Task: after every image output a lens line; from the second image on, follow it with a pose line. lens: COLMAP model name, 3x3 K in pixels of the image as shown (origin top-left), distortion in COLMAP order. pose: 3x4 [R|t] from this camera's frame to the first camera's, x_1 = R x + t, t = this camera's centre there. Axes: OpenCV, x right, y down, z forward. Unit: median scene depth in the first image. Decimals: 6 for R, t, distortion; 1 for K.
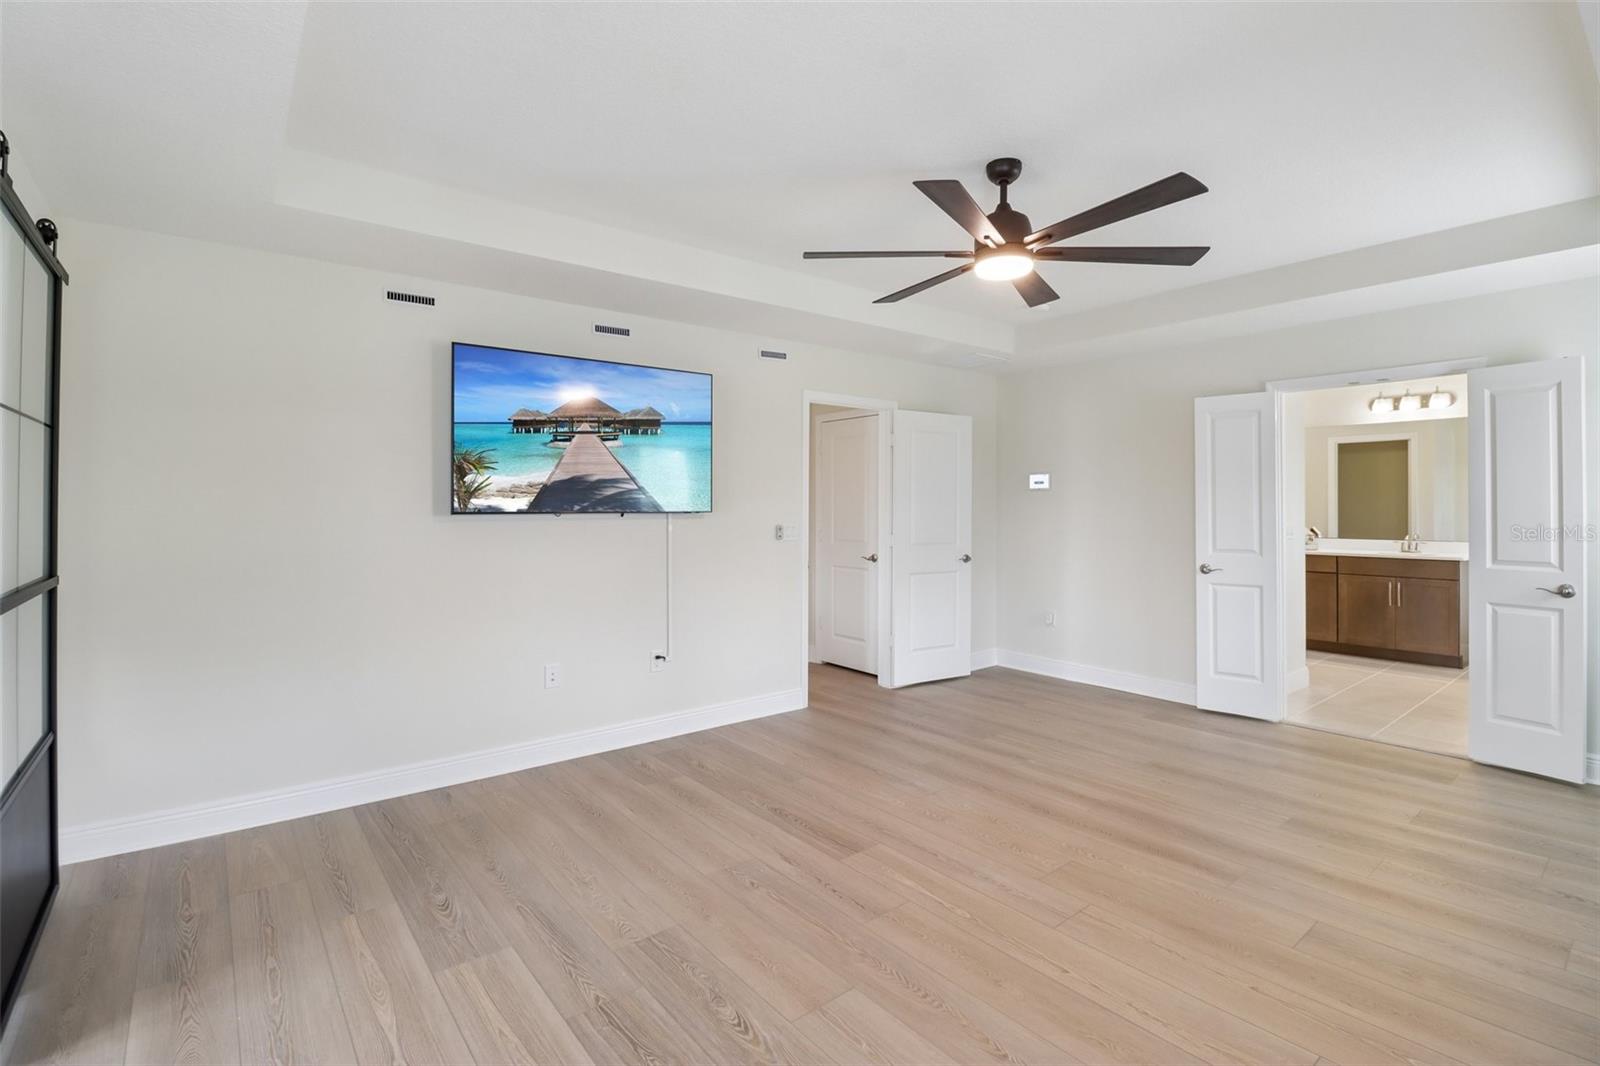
lens RADIAL K [[749.9, 0, 792.8], [0, 749.9, 498.3], [0, 0, 1]] dist [-0.002556, -0.001243]
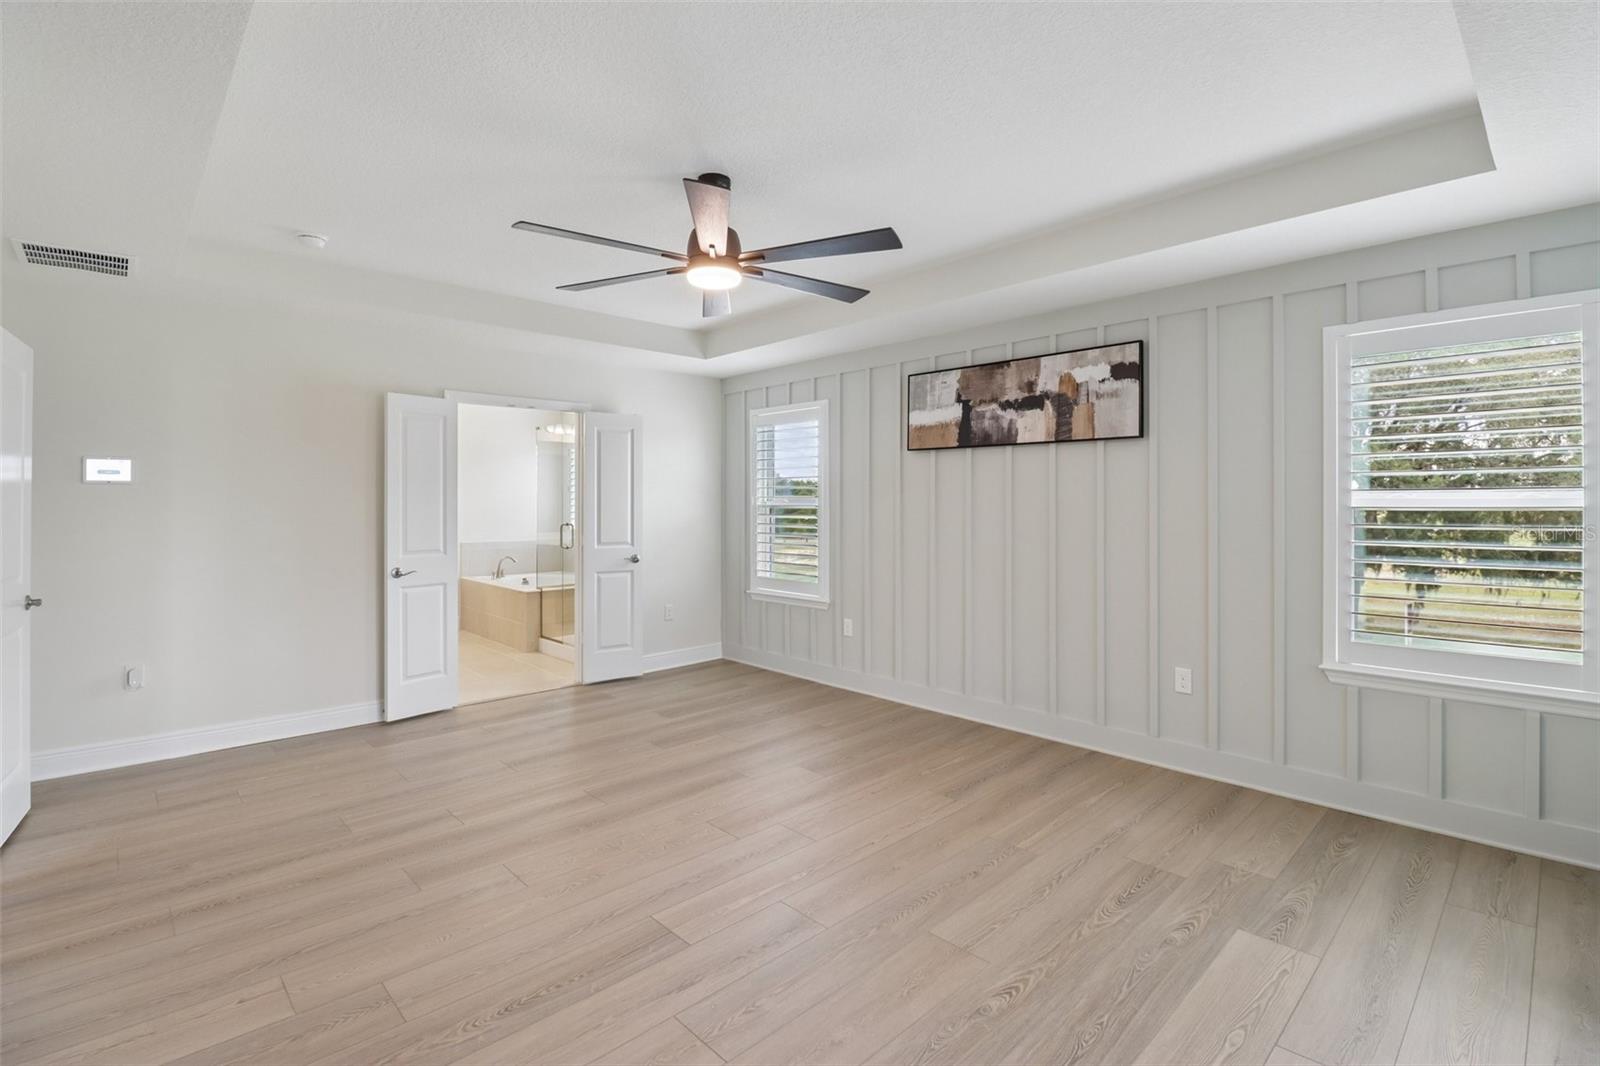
lens RADIAL K [[730.9, 0, 829.9], [0, 730.9, 501.8], [0, 0, 1]] dist [-0.003885, -0.000818]
pose [[-0.106948, 0.005378, 0.994250, -0.580814], [-0.006647, 0.999959, -0.006124, 0.007473], [-0.994242, -0.007264, -0.106908, 0.737913]]
